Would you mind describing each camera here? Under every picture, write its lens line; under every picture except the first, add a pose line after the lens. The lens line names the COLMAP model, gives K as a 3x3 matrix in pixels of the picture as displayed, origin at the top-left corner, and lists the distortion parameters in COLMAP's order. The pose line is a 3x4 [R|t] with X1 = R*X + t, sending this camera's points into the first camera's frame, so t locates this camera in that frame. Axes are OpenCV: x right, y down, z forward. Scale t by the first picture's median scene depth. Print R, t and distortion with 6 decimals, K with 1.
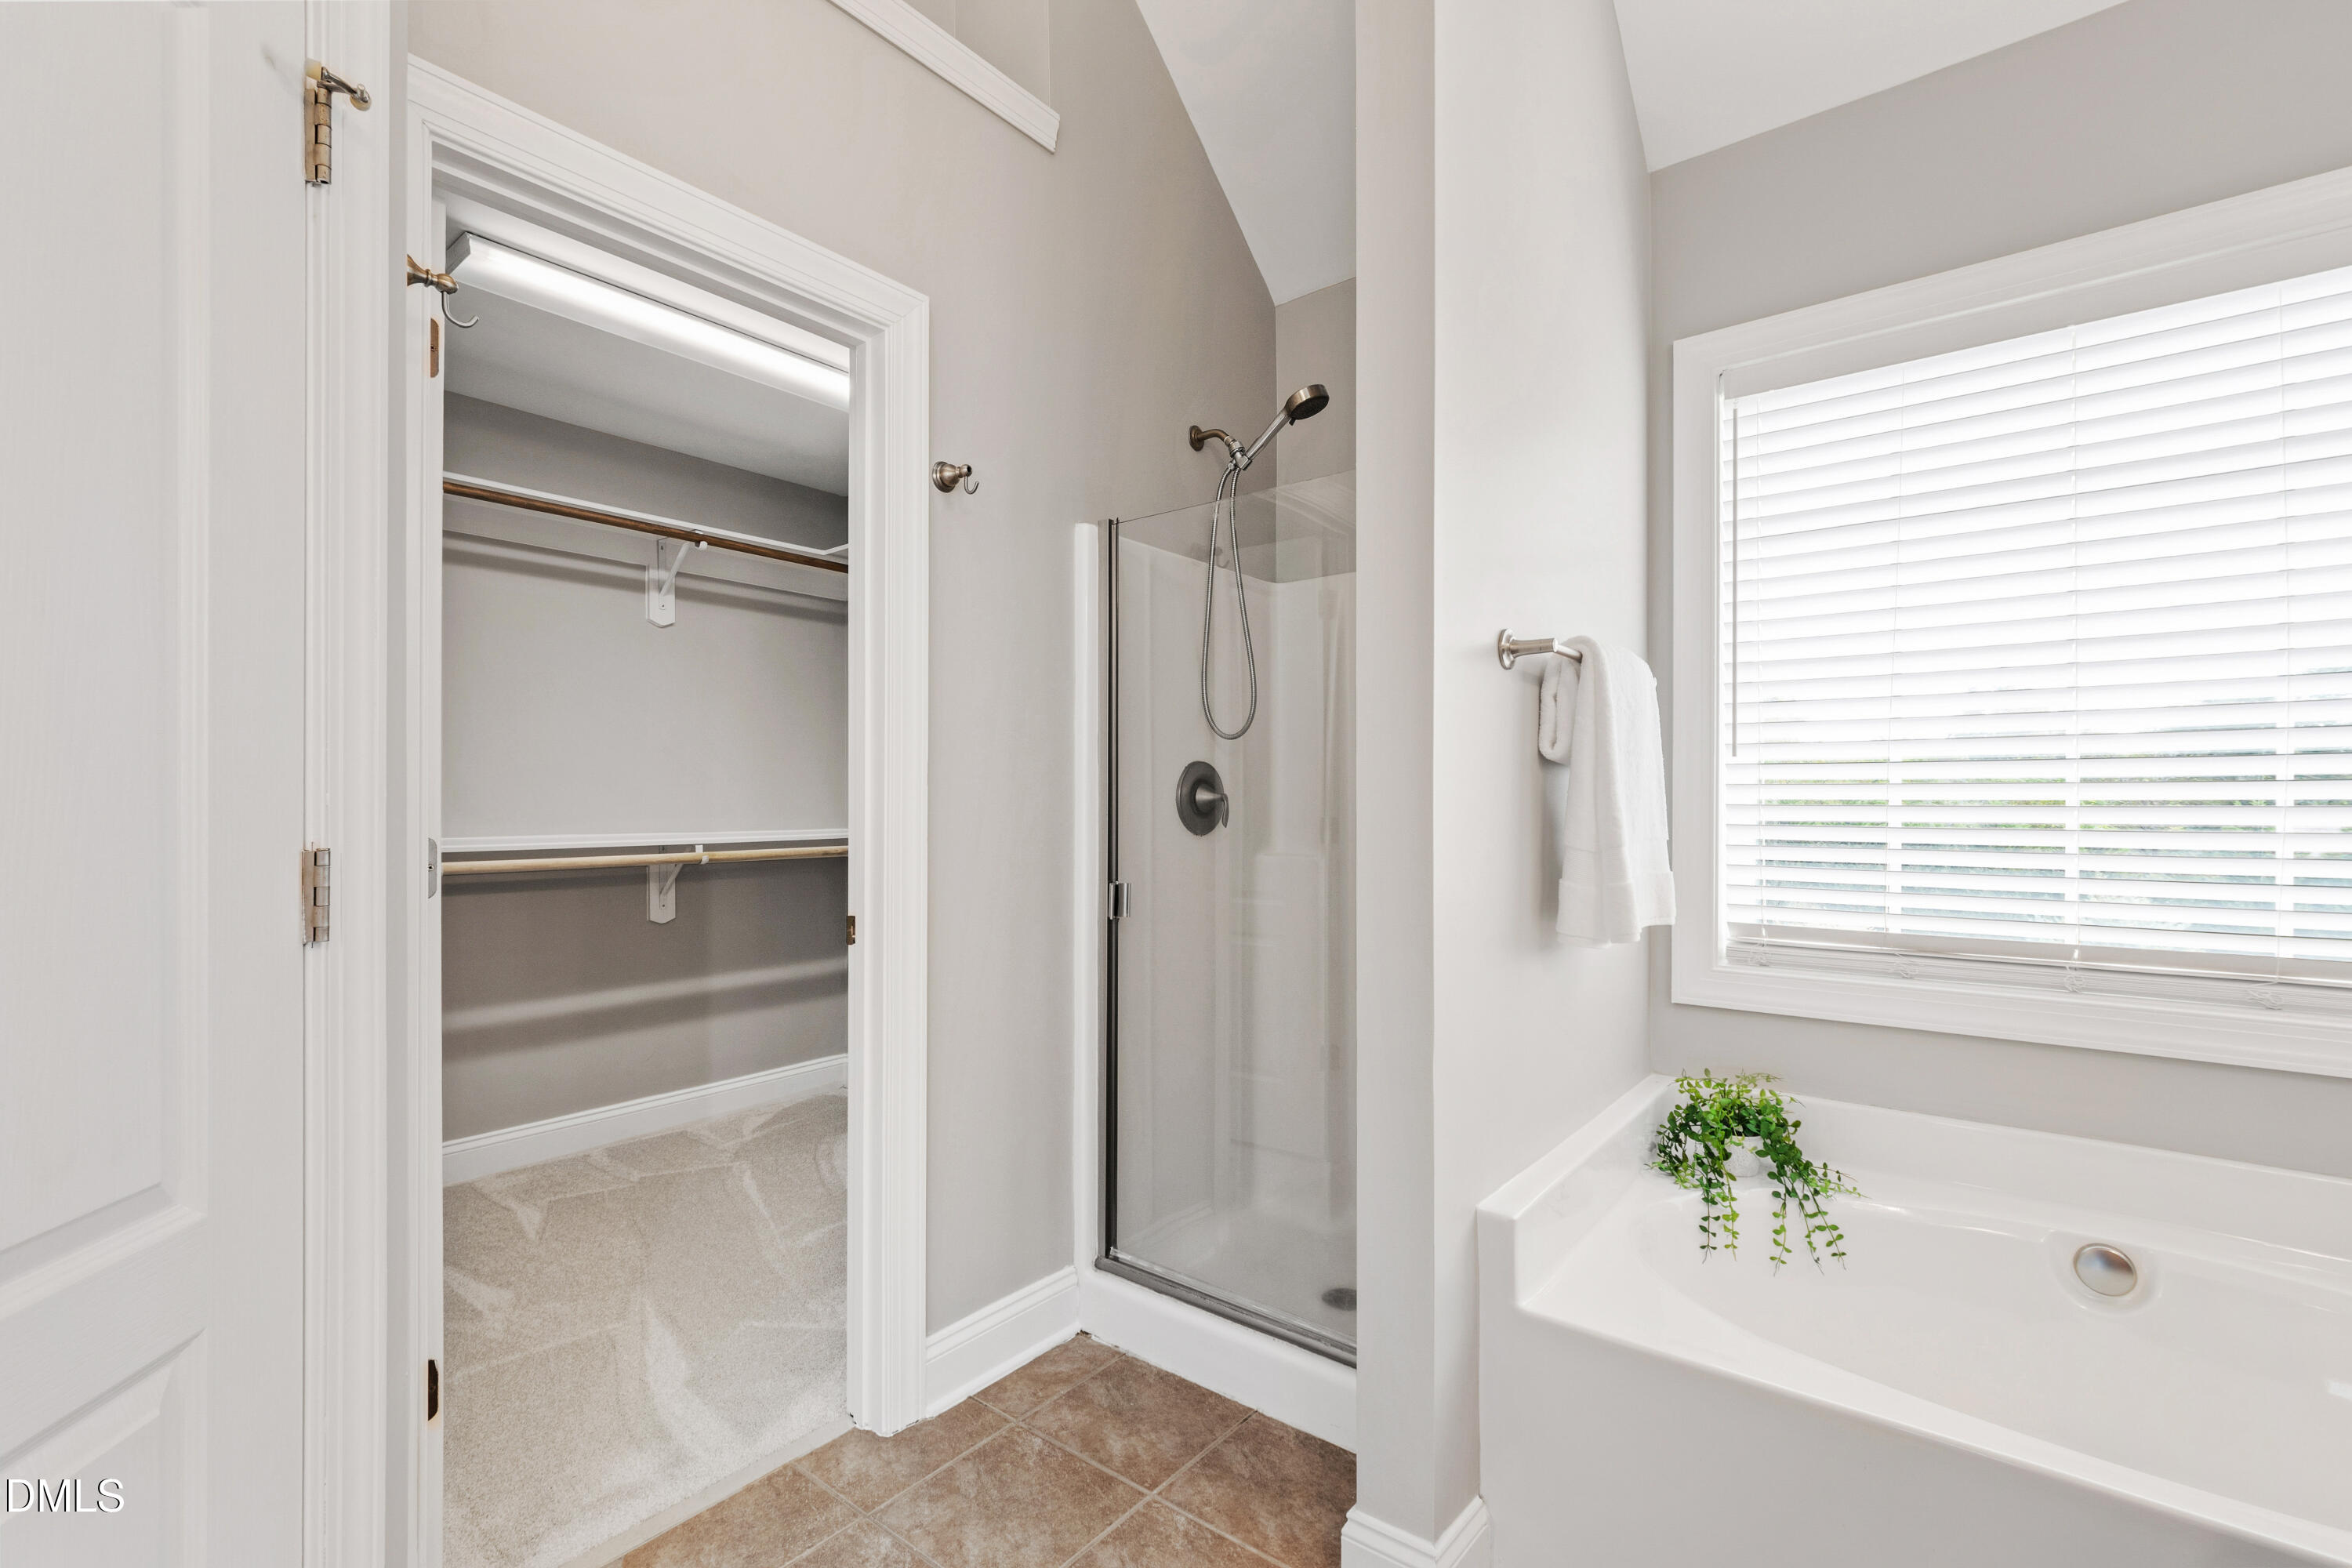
lens RADIAL K [[1037.4, 0, 1161.7], [0, 1037.4, 806.9], [0, 0, 1]] dist [0.001975, 0.000395]
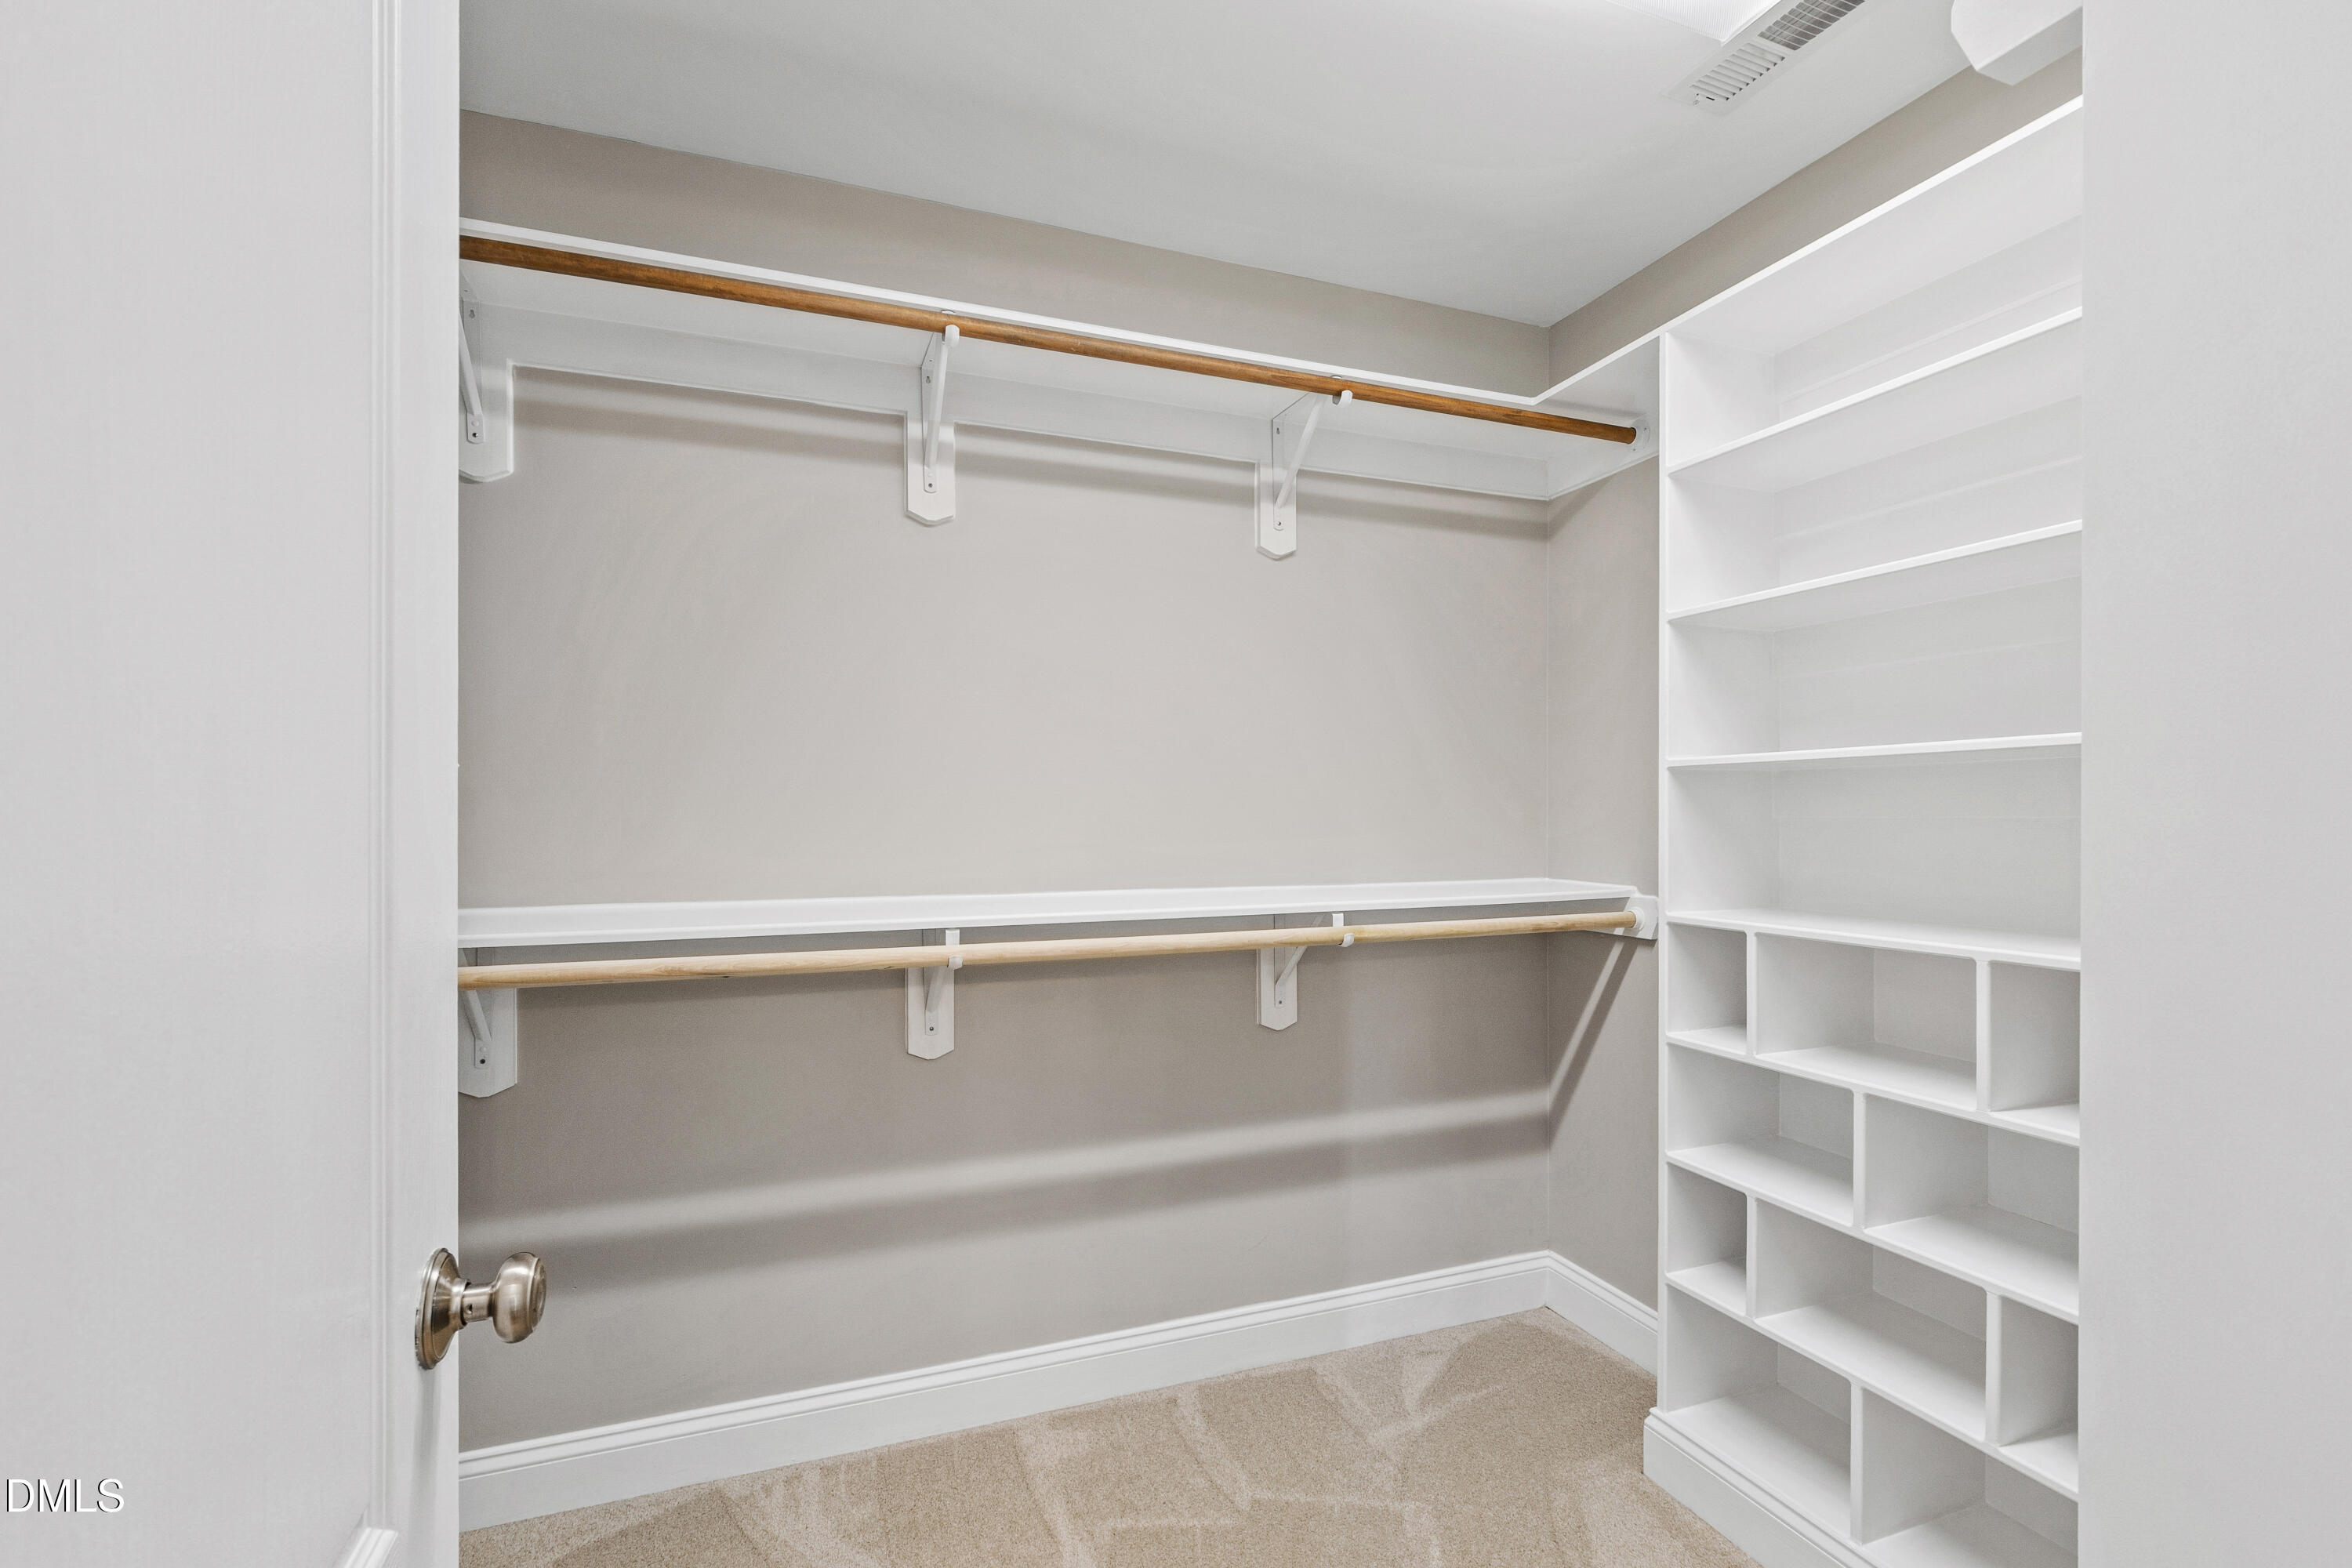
lens RADIAL K [[1037.4, 0, 1161.7], [0, 1037.4, 806.9], [0, 0, 1]] dist [0.001975, 0.000395]
pose [[0.861831, -0.000239, -0.507196, -0.233807], [0.000515, 1.000000, 0.000404, -0.024122], [0.507196, -0.000609, 0.861831, 0.442666]]
